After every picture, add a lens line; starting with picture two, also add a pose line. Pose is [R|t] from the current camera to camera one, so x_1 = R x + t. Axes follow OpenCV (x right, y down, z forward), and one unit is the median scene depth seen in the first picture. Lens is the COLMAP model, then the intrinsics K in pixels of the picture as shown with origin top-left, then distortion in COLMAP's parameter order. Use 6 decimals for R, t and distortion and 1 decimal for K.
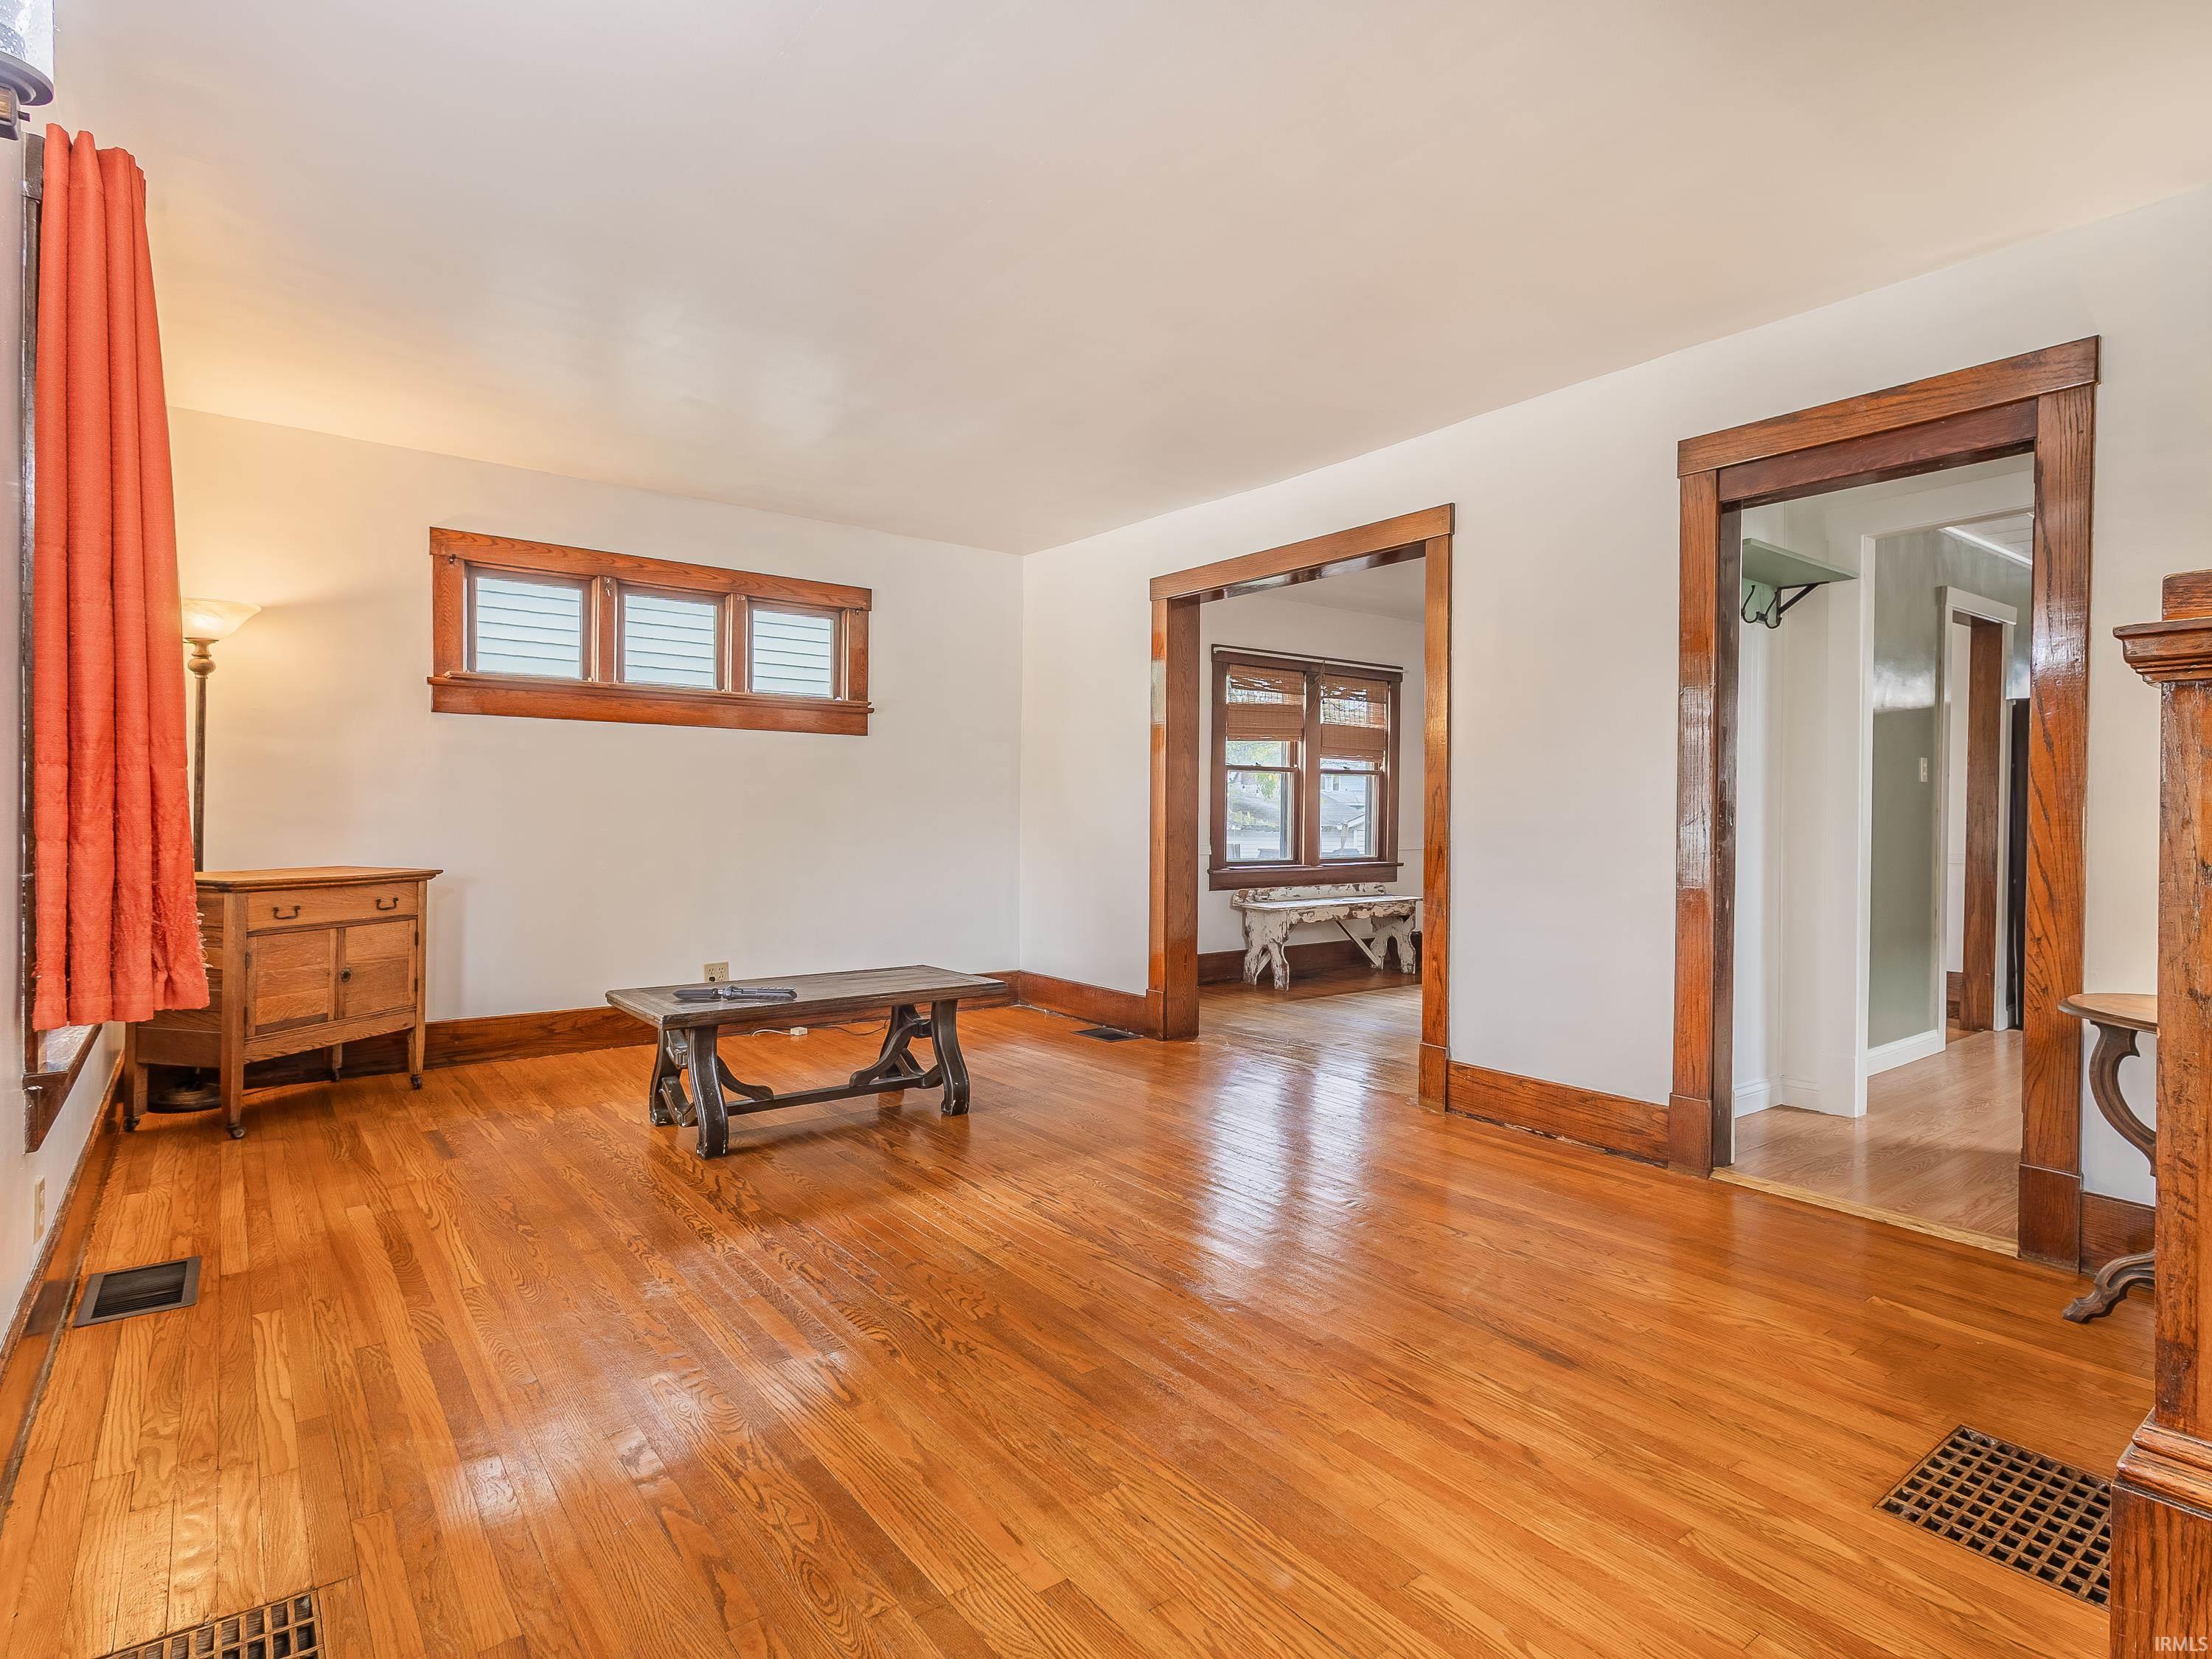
lens RADIAL K [[1136.5, 0, 1114.6], [0, 1136.5, 840.4], [0, 0, 1]] dist [0.028584, 0.001127]
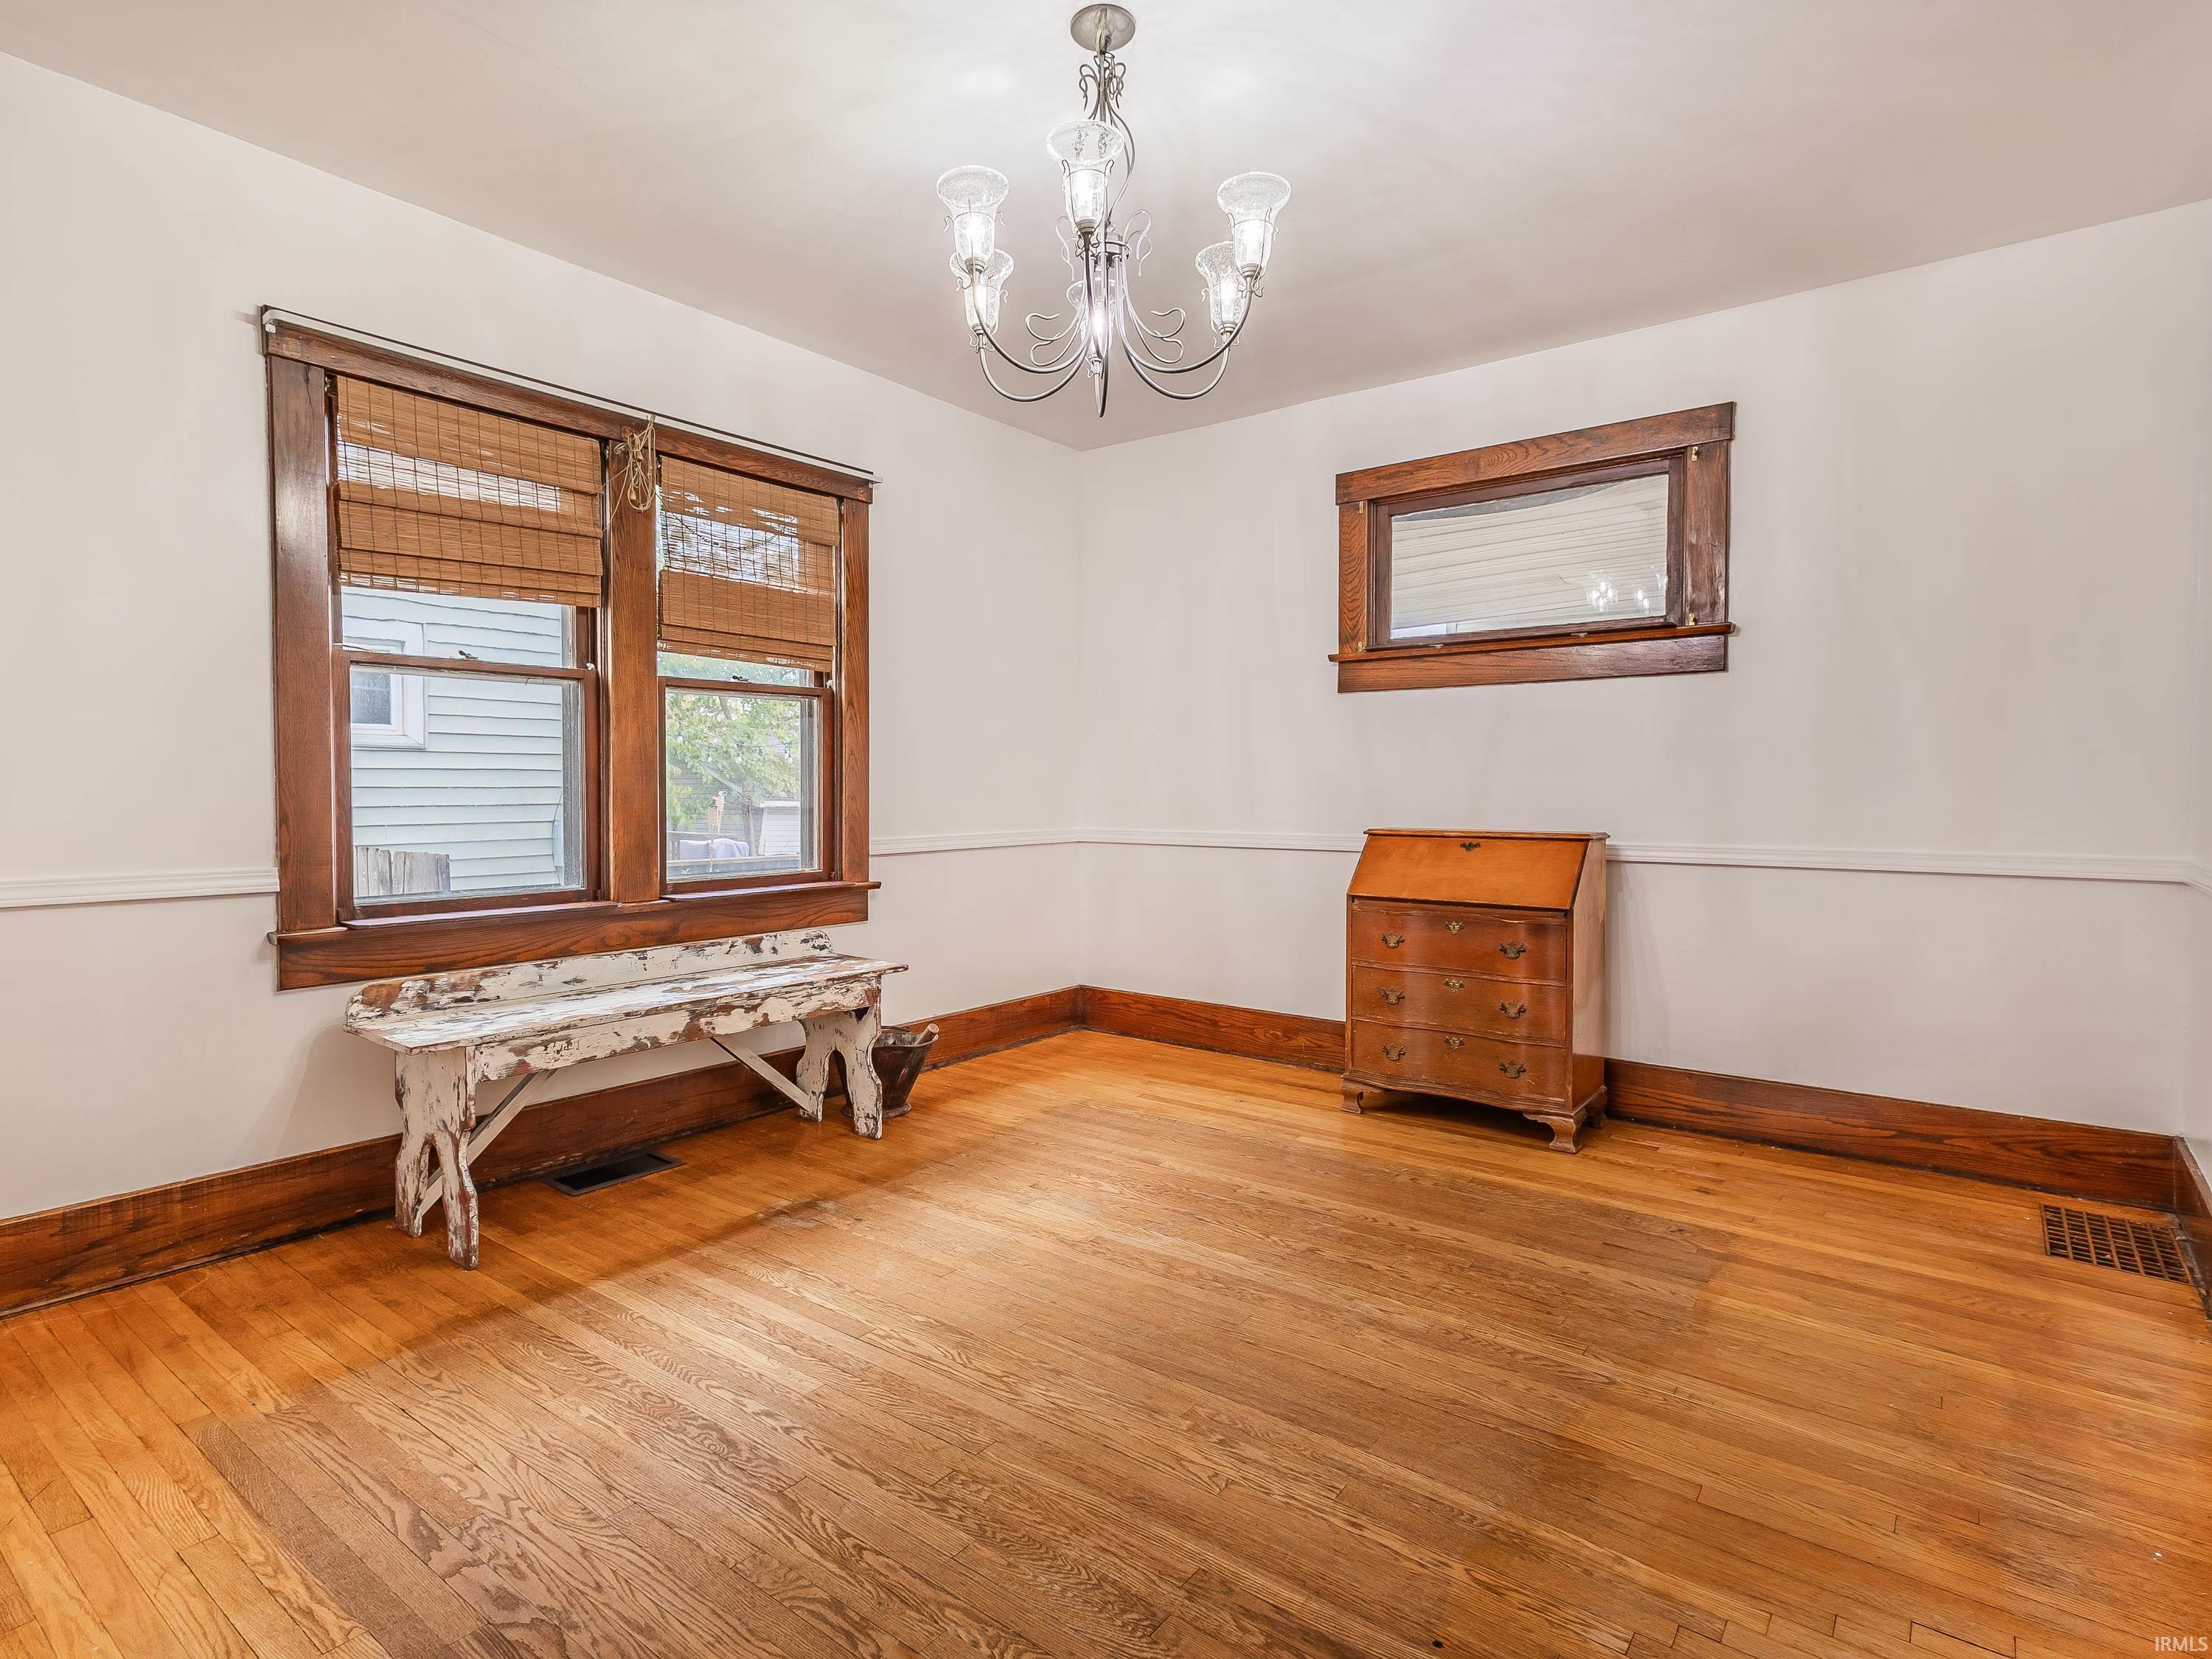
lens RADIAL K [[1136.5, 0, 1102.0], [0, 1136.5, 822.5], [0, 0, 1]] dist [0.028584, 0.001127]
pose [[0.960499, -0.016606, 0.277787, 0.220891], [0.015001, 0.999856, 0.007902, -0.008207], [-0.277878, -0.003423, 0.960610, 0.538736]]
